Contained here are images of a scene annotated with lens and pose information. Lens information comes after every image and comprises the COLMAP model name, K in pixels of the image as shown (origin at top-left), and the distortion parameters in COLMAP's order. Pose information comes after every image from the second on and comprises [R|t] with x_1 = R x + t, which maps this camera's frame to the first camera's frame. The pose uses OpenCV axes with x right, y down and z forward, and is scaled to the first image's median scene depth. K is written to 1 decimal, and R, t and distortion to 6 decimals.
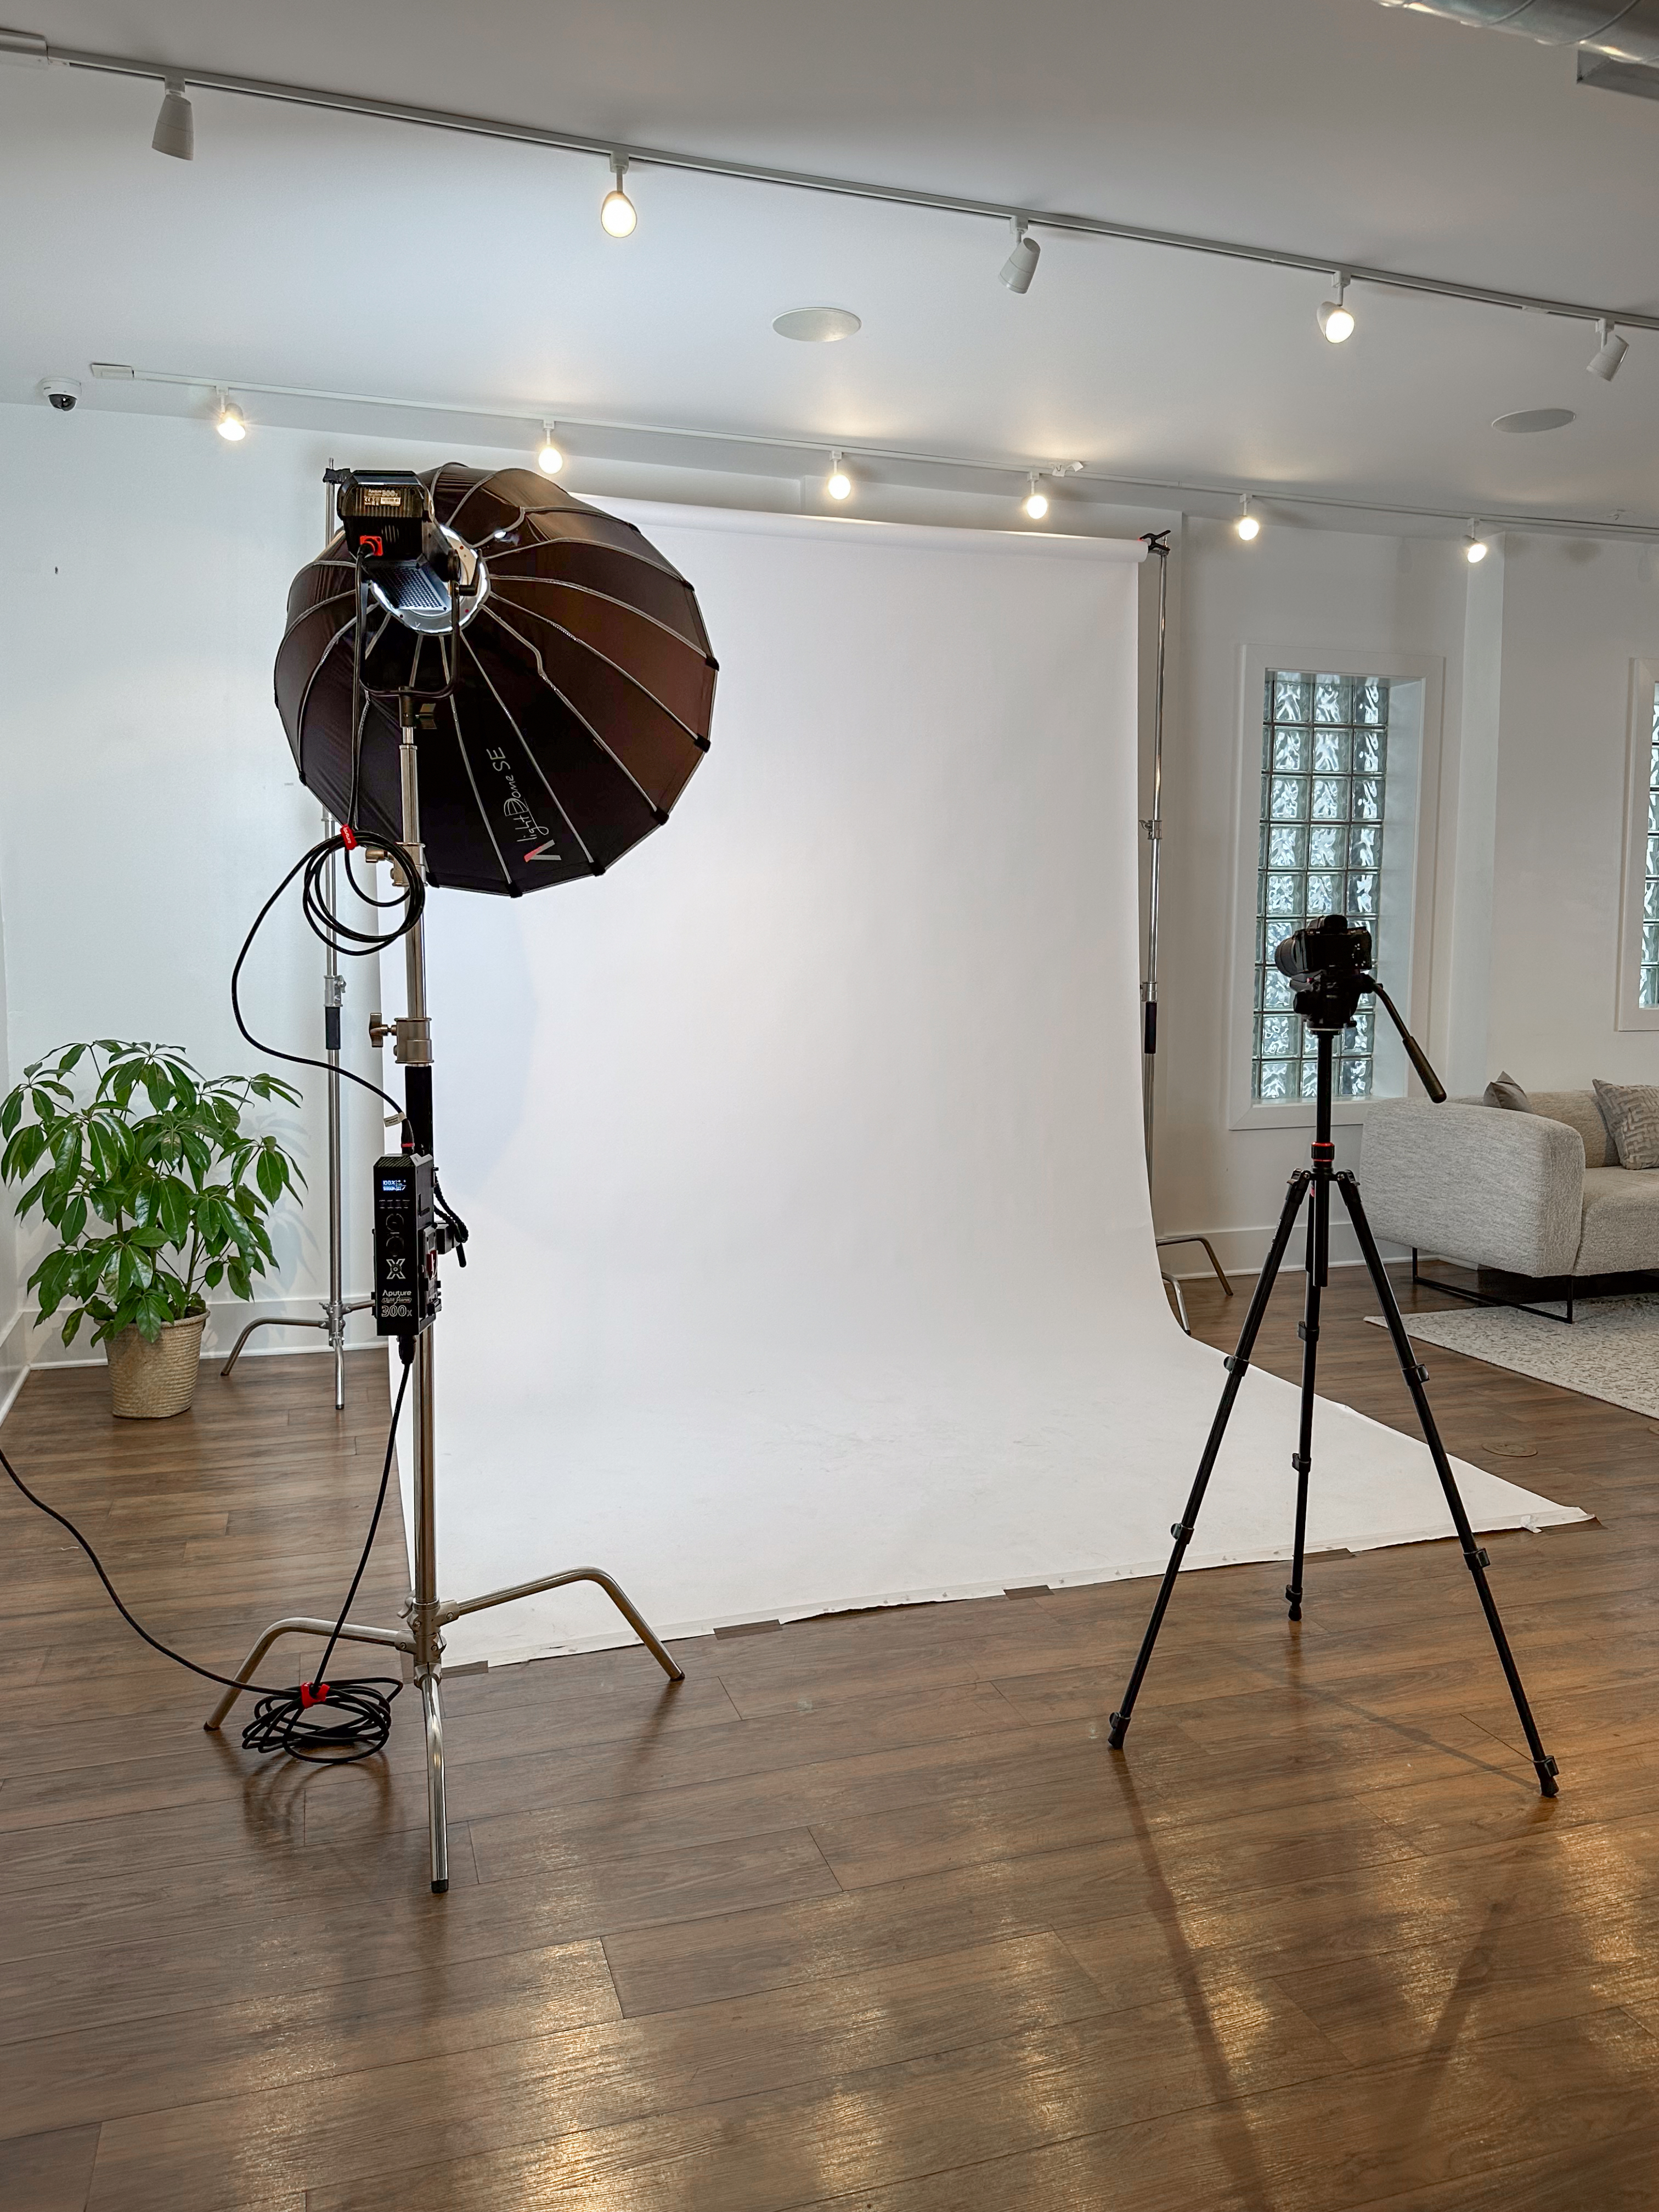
lens RADIAL K [[1654.1, 0, 786.6], [0, 1654.1, 1110.7], [0, 0, 1]] dist [0.074160, -0.097885]
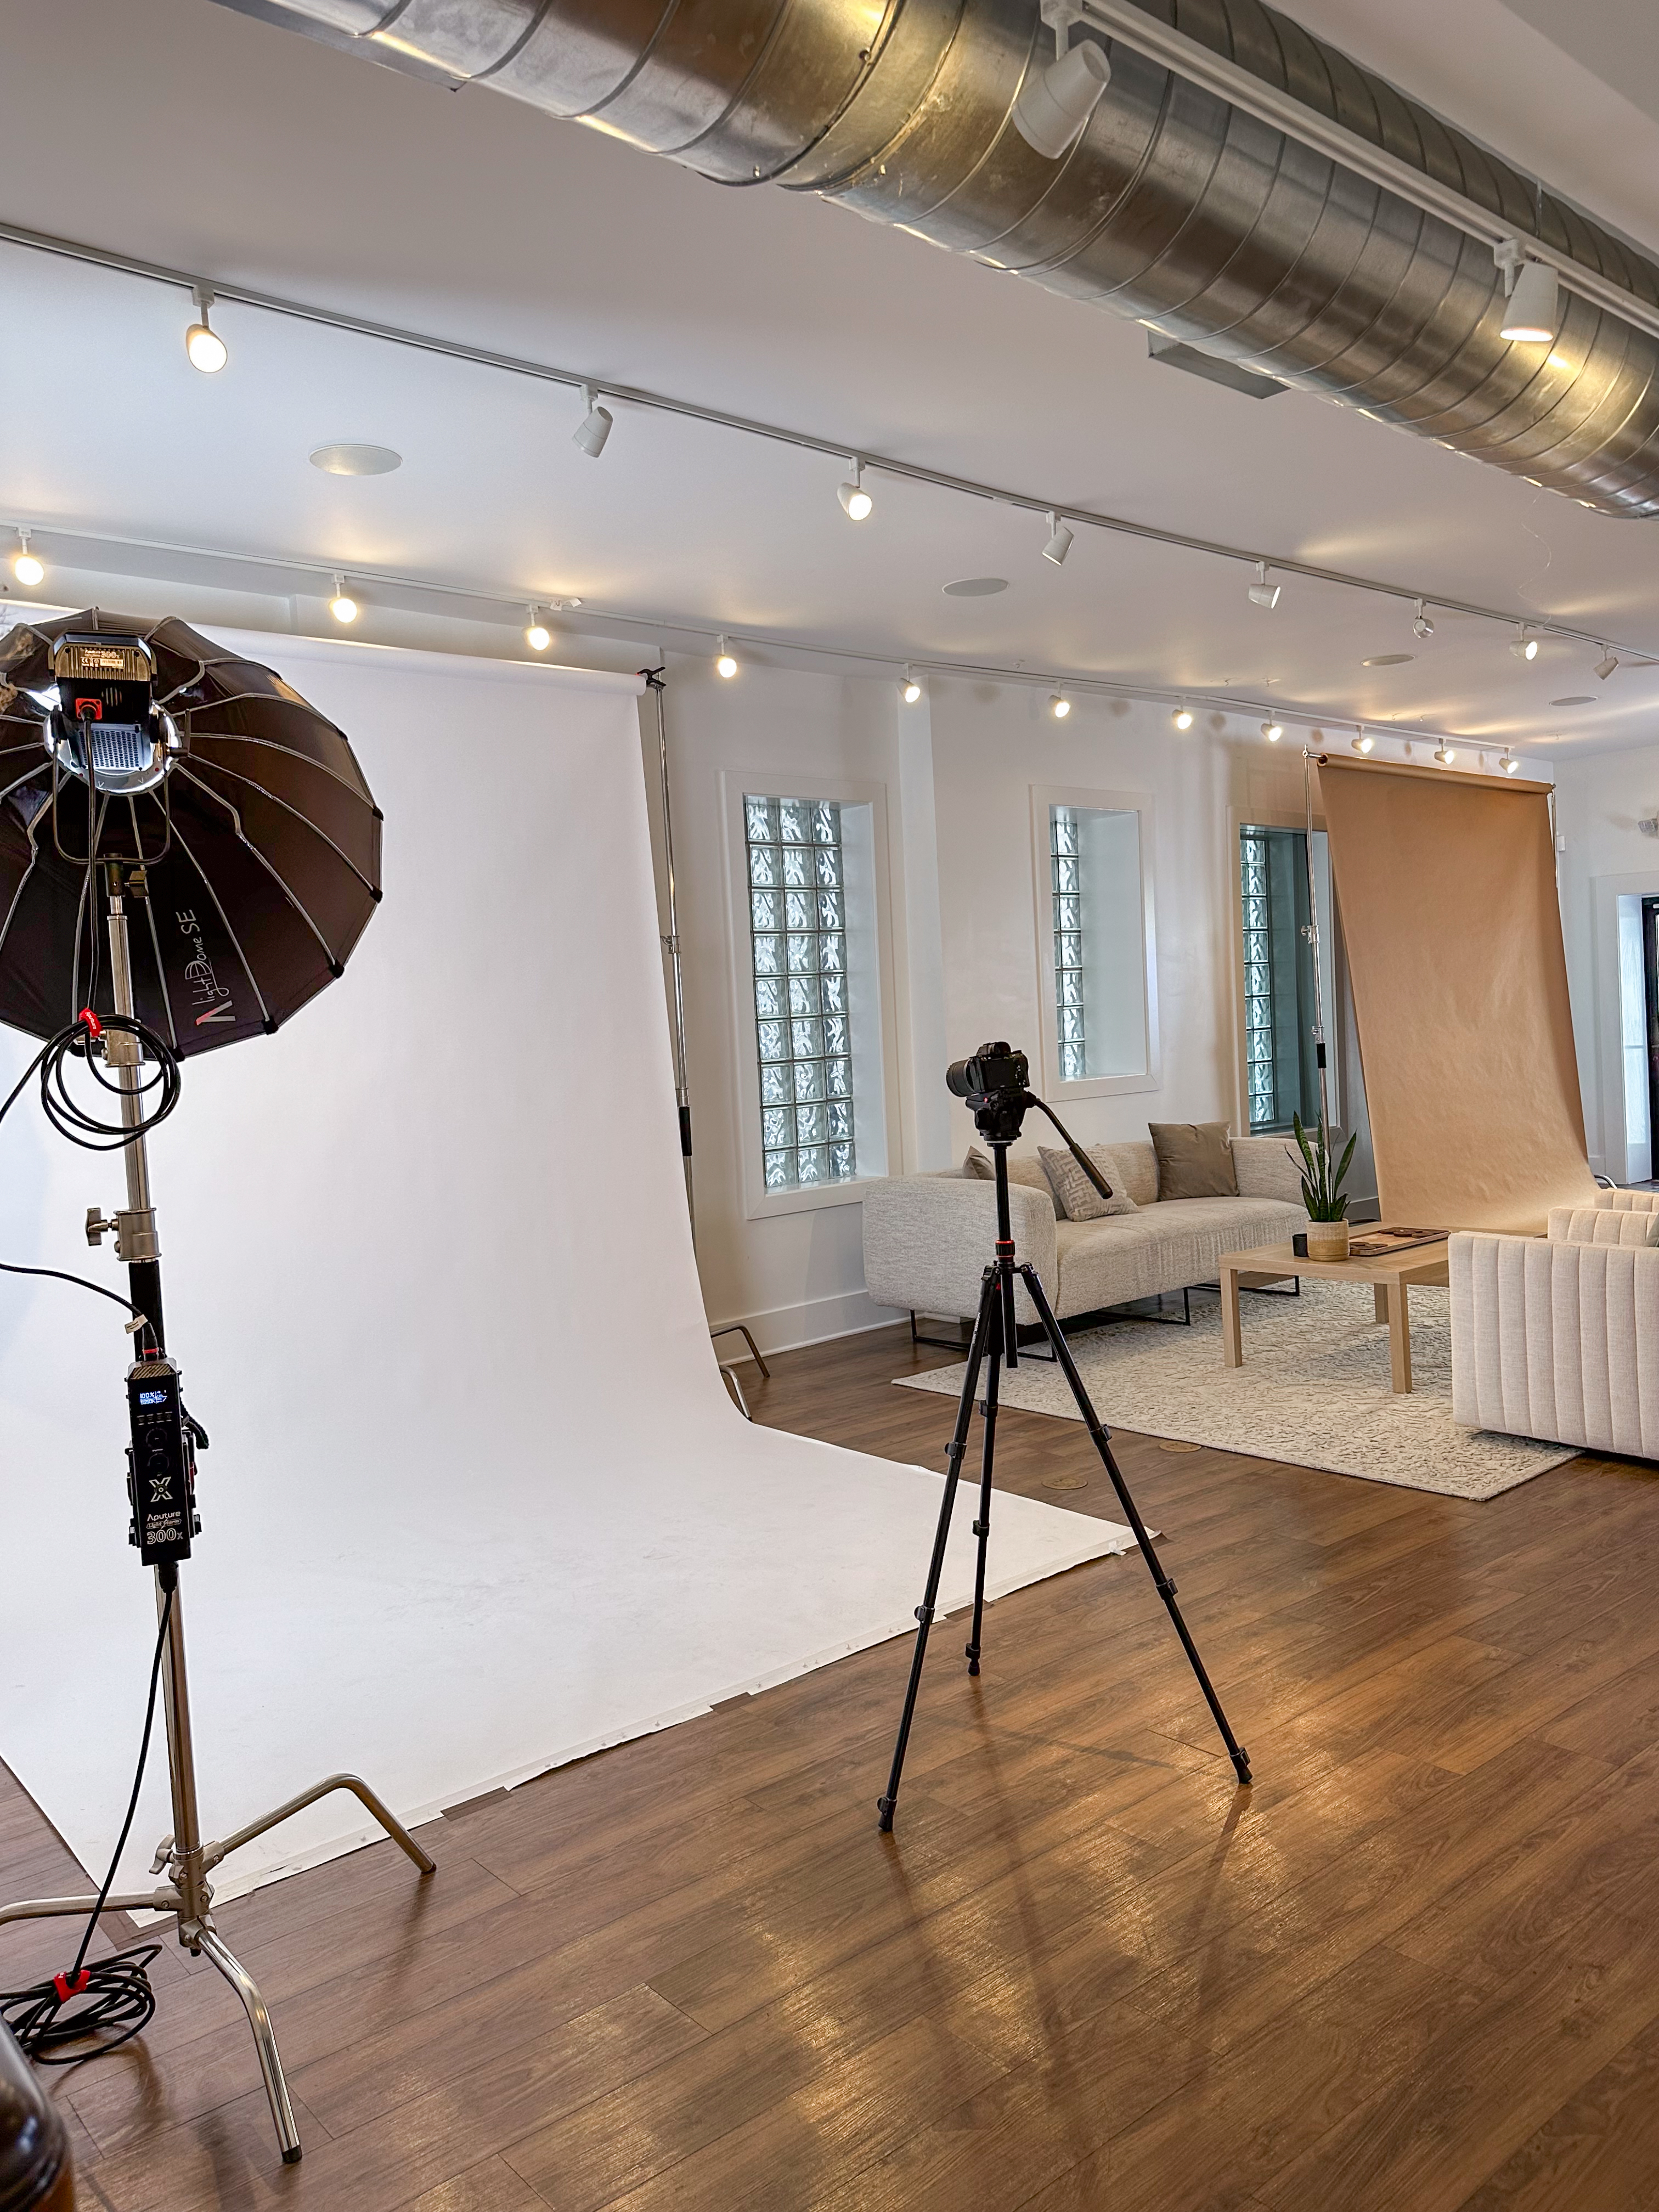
lens RADIAL K [[1654.1, 0, 815.1], [0, 1654.1, 1118.1], [0, 0, 1]] dist [0.074160, -0.097885]
pose [[0.921863, -0.073778, 0.380428, -0.180462], [0.092275, 0.995264, -0.030587, -0.034464], [-0.376369, 0.063301, 0.924305, 0.006701]]
